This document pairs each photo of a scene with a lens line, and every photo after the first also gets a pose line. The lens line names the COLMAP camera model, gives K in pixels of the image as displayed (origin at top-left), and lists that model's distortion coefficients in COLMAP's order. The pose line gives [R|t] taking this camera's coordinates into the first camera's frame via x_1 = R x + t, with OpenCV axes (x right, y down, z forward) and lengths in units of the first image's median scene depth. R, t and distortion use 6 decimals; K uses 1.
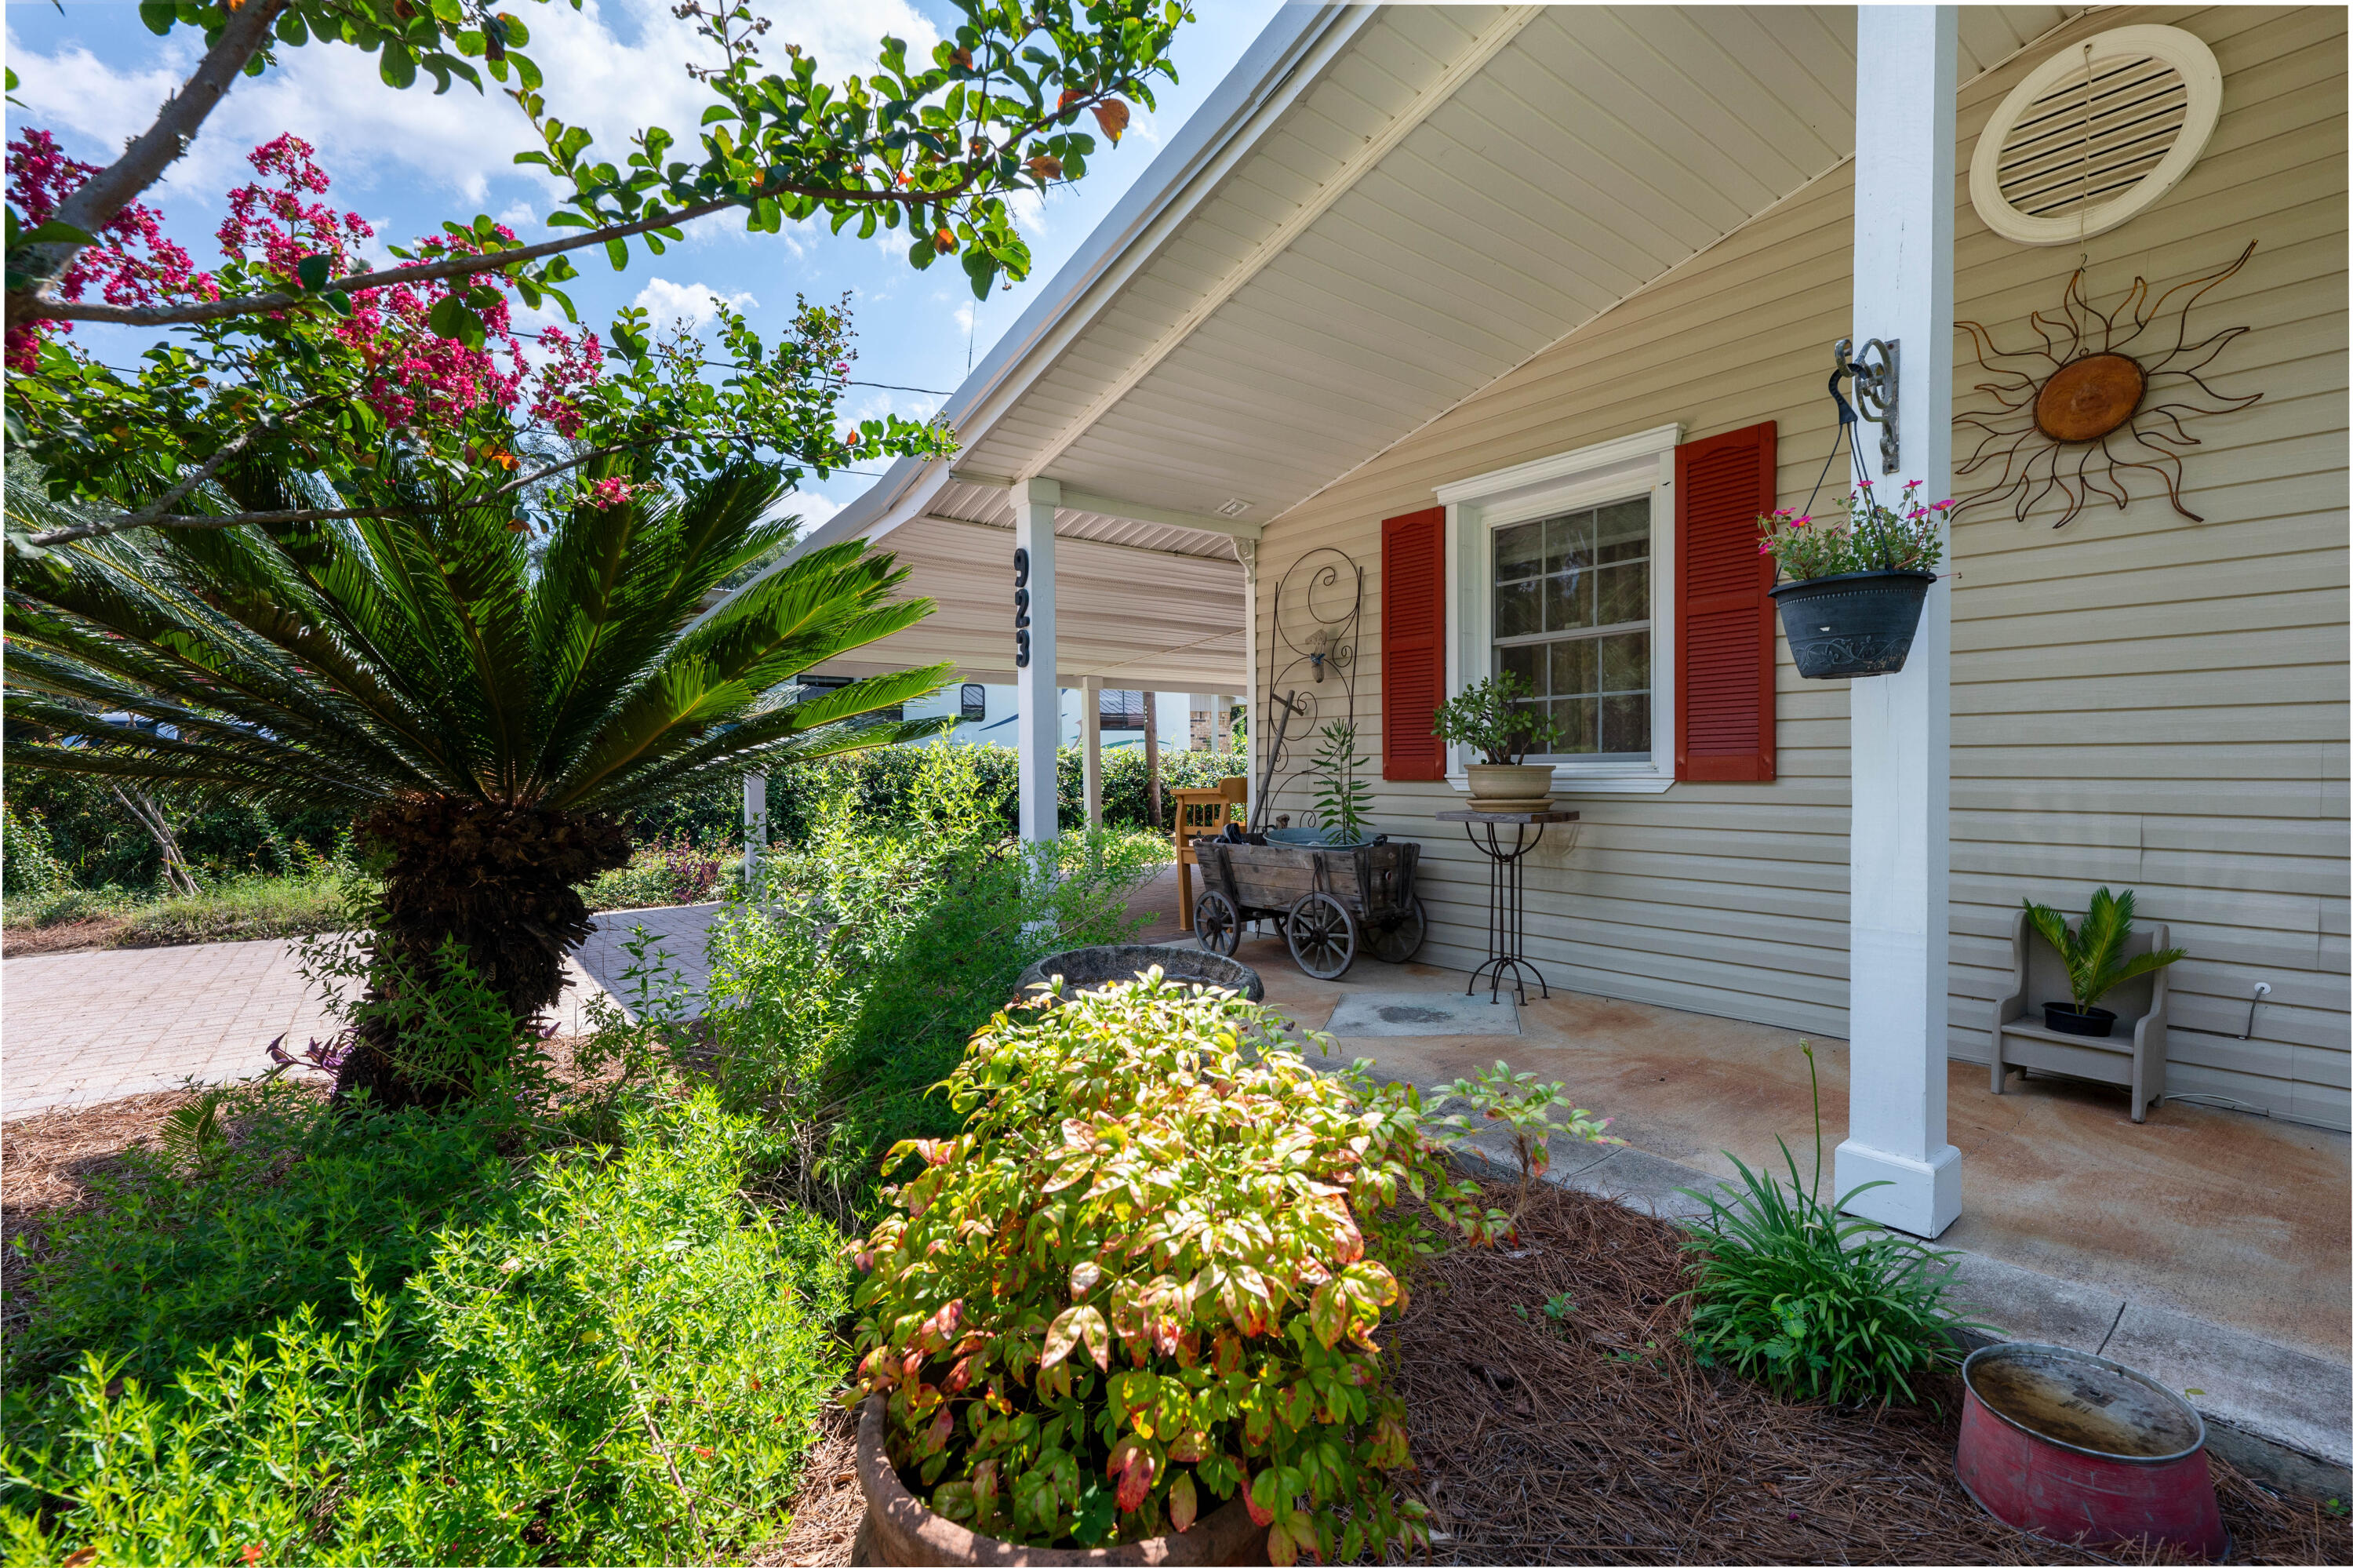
lens RADIAL K [[1068.1, 0, 1182.3], [0, 1068.1, 777.7], [0, 0, 1]] dist [0.001797, 0.000243]
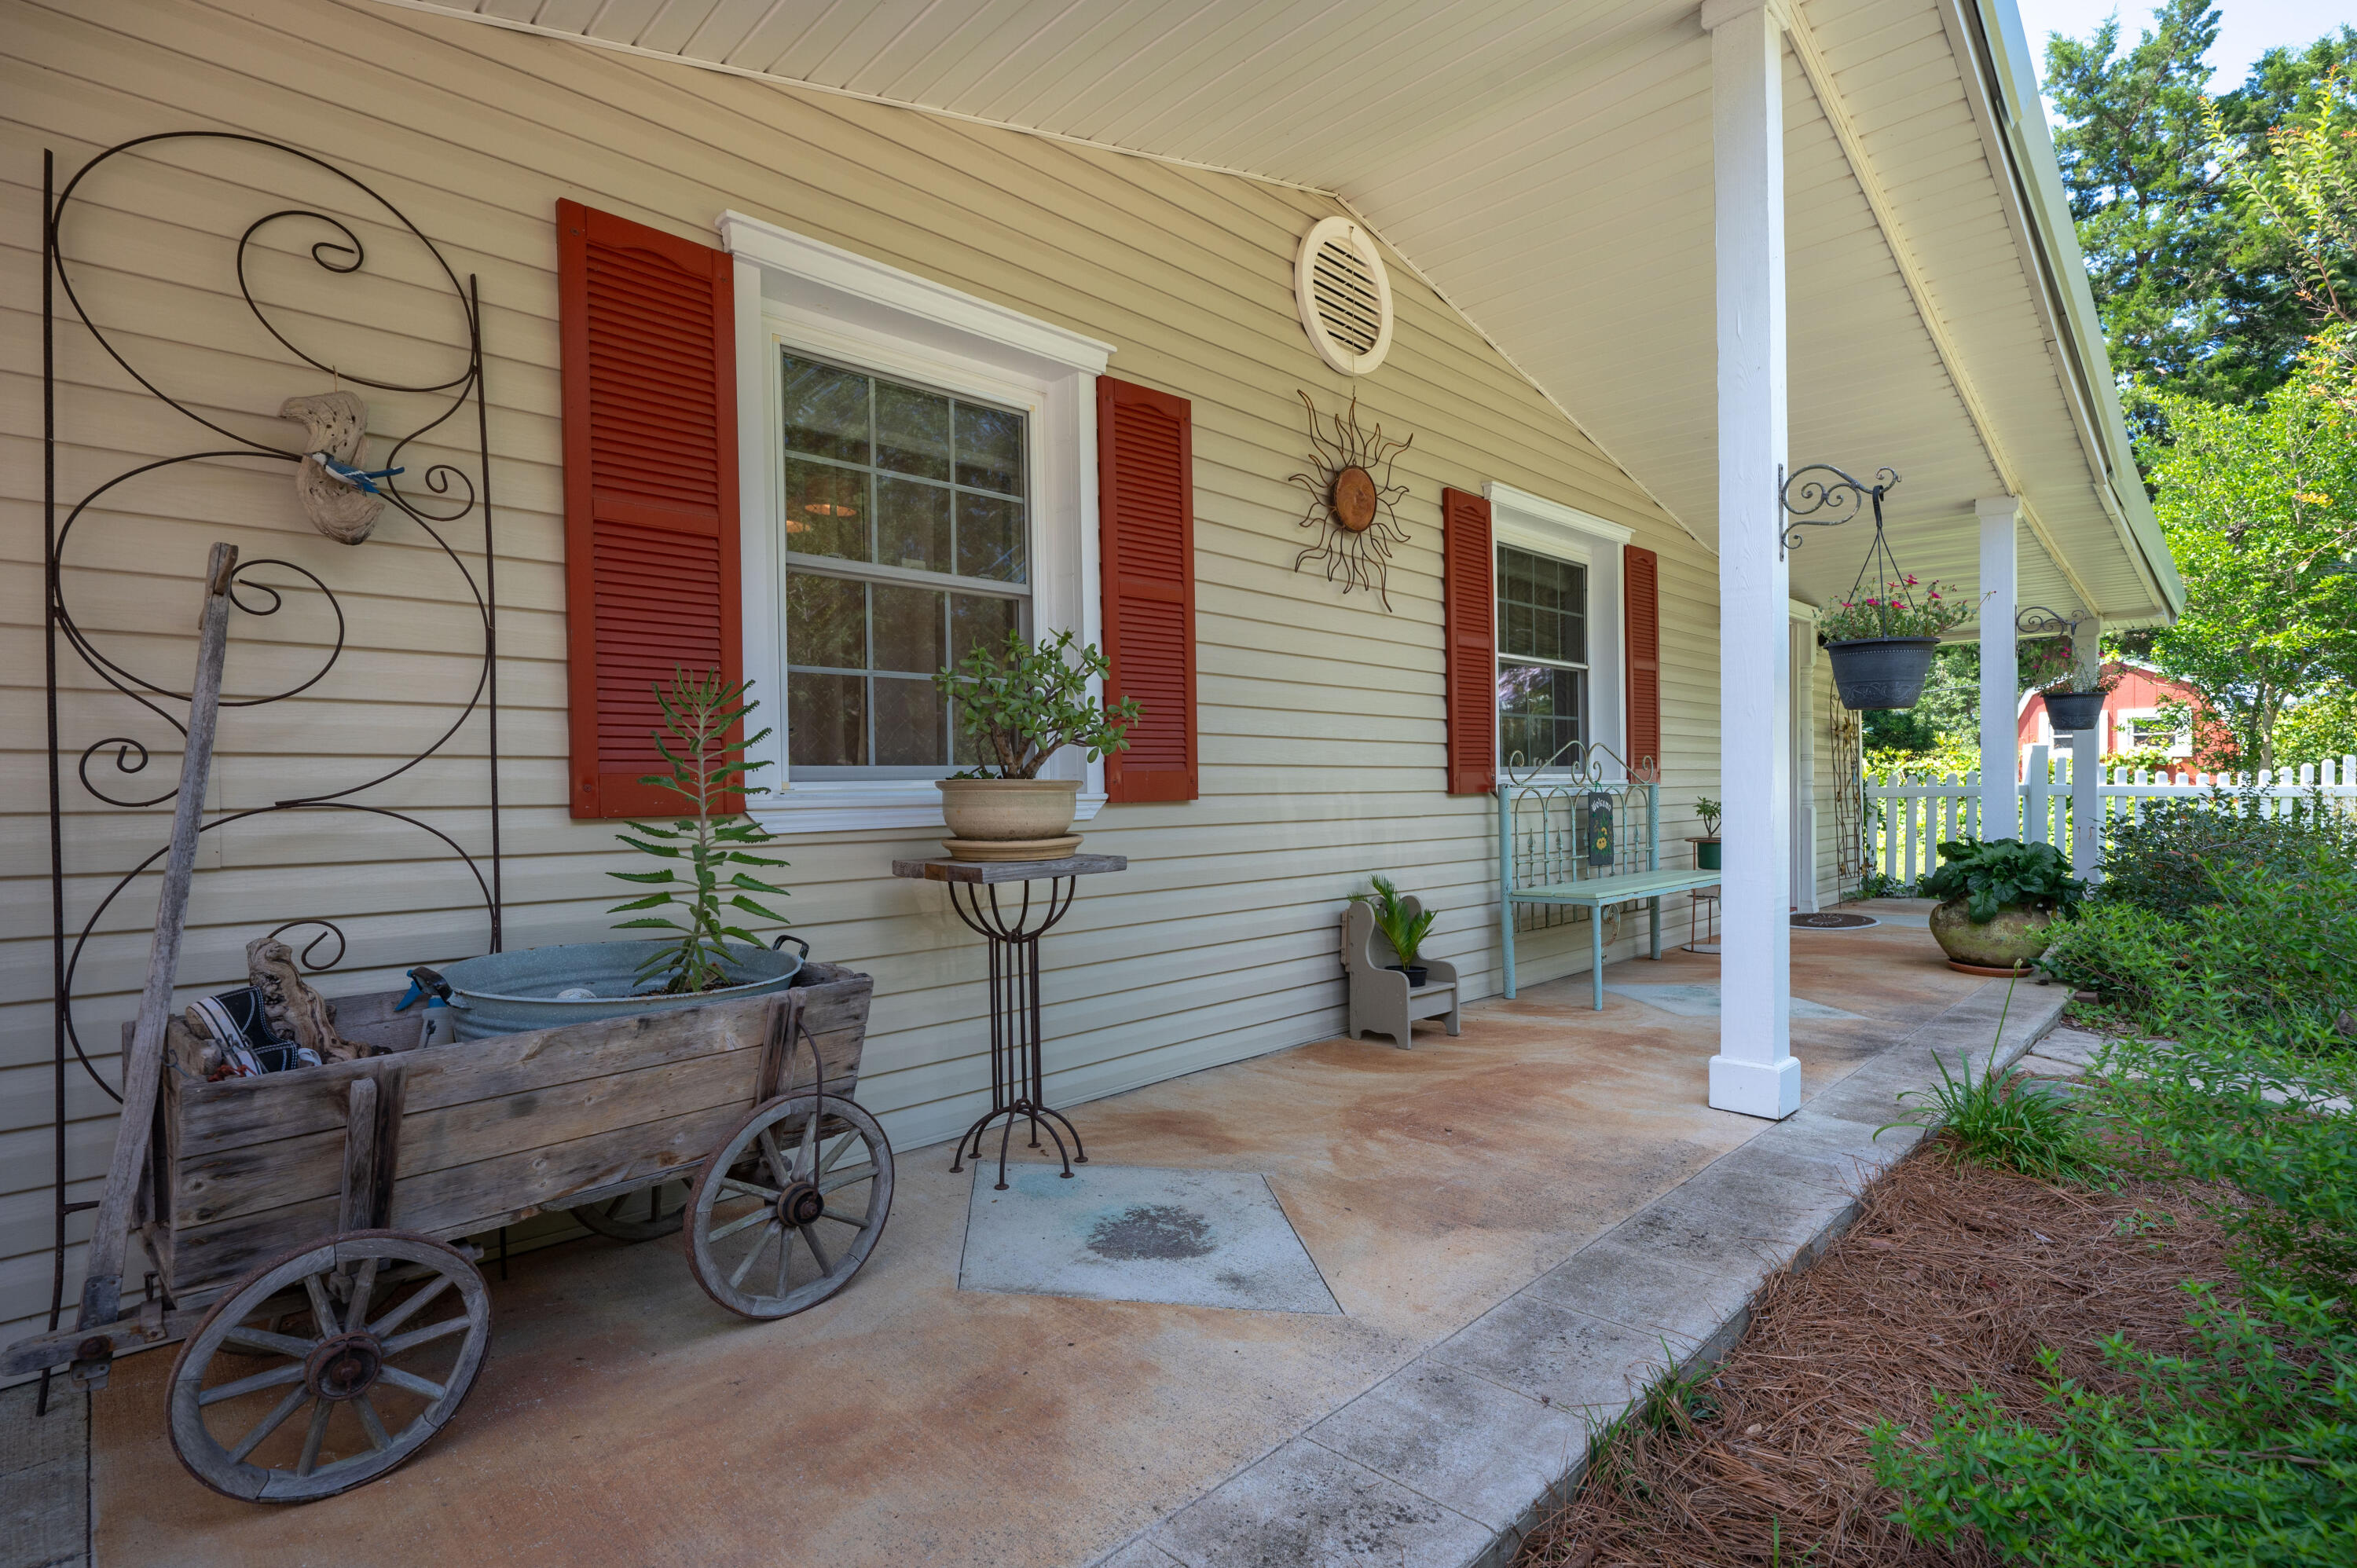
lens RADIAL K [[1120.3, 0, 1178.5], [0, 1120.3, 787.8], [0, 0, 1]] dist [0.000698, -0.000042]
pose [[-0.132618, -0.003105, 0.991162, -0.371954], [0.014655, 0.999880, 0.005093, -0.011499], [-0.991059, 0.015201, -0.132557, 1.095233]]
